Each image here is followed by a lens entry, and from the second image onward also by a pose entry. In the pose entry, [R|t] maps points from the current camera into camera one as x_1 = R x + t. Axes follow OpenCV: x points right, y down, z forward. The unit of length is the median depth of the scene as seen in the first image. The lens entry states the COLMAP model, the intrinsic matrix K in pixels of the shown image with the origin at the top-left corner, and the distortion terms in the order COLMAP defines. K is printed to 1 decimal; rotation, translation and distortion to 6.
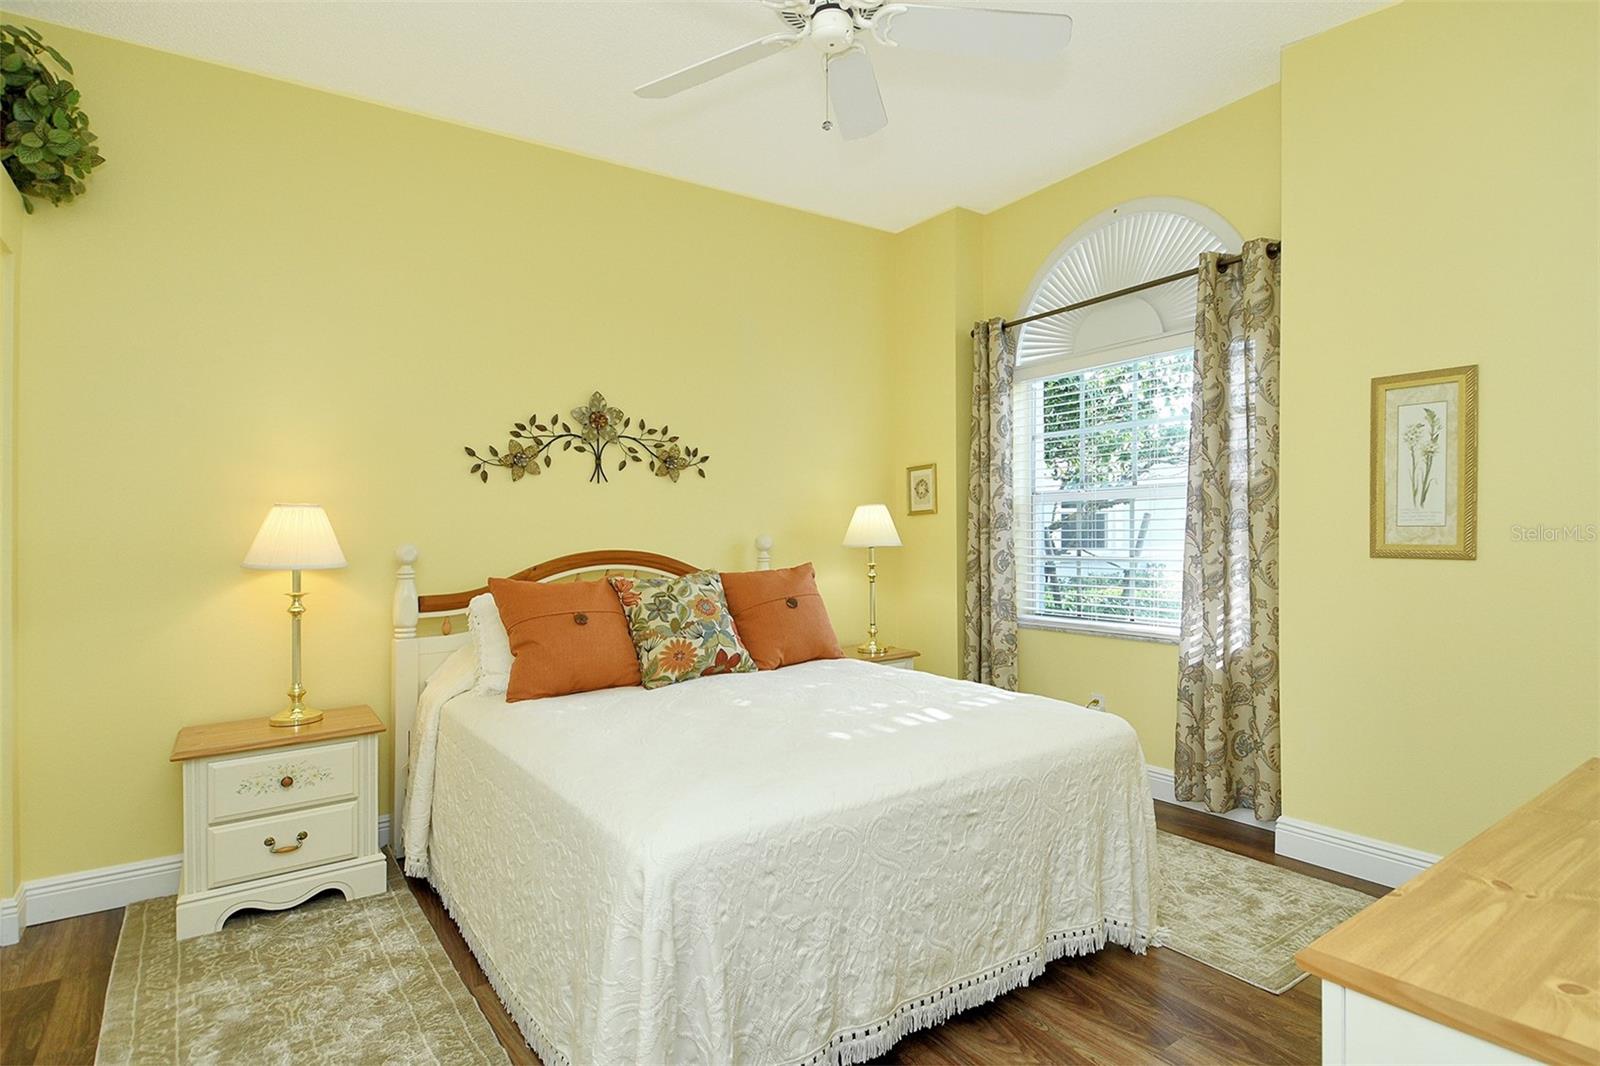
lens RADIAL K [[834.6, 0, 800.1], [0, 834.6, 538.0], [0, 0, 1]] dist [0.002234, -0.000091]
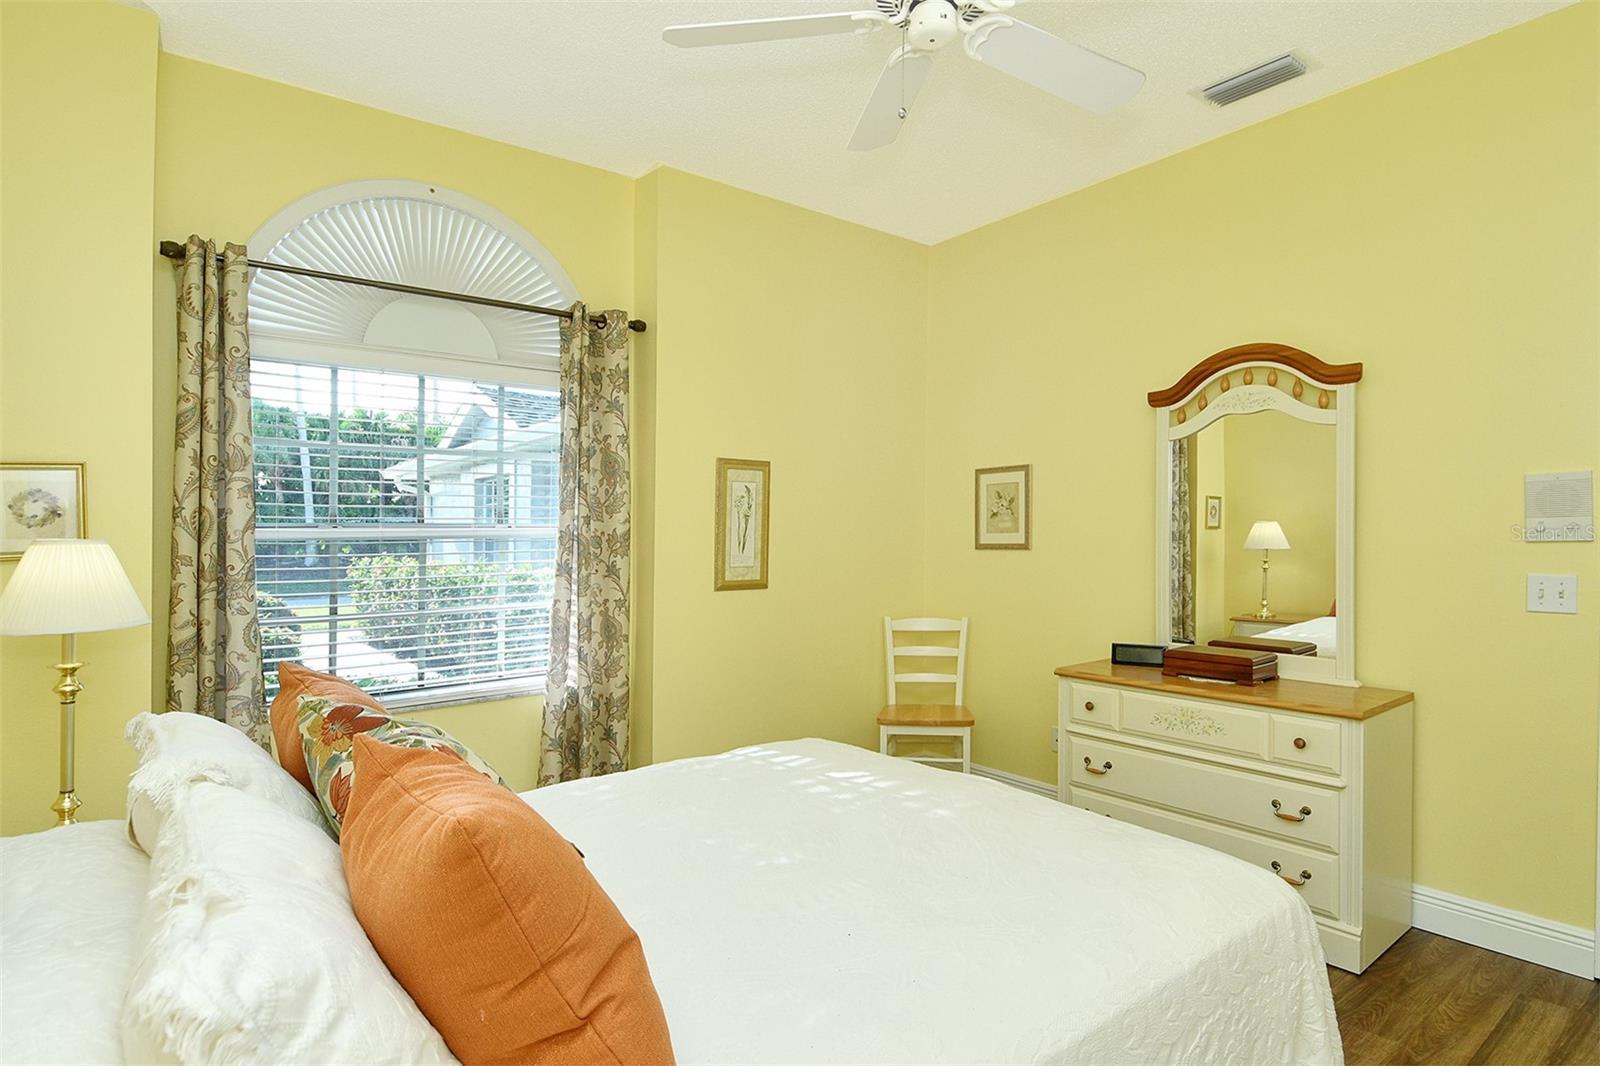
lens RADIAL K [[834.6, 0, 800.1], [0, 834.6, 538.0], [0, 0, 1]] dist [0.002234, -0.000091]
pose [[-0.074983, 0.016817, 0.997043, -0.675109], [0.022910, 0.999623, -0.015138, -0.039620], [-0.996922, 0.021707, -0.075340, 0.996105]]
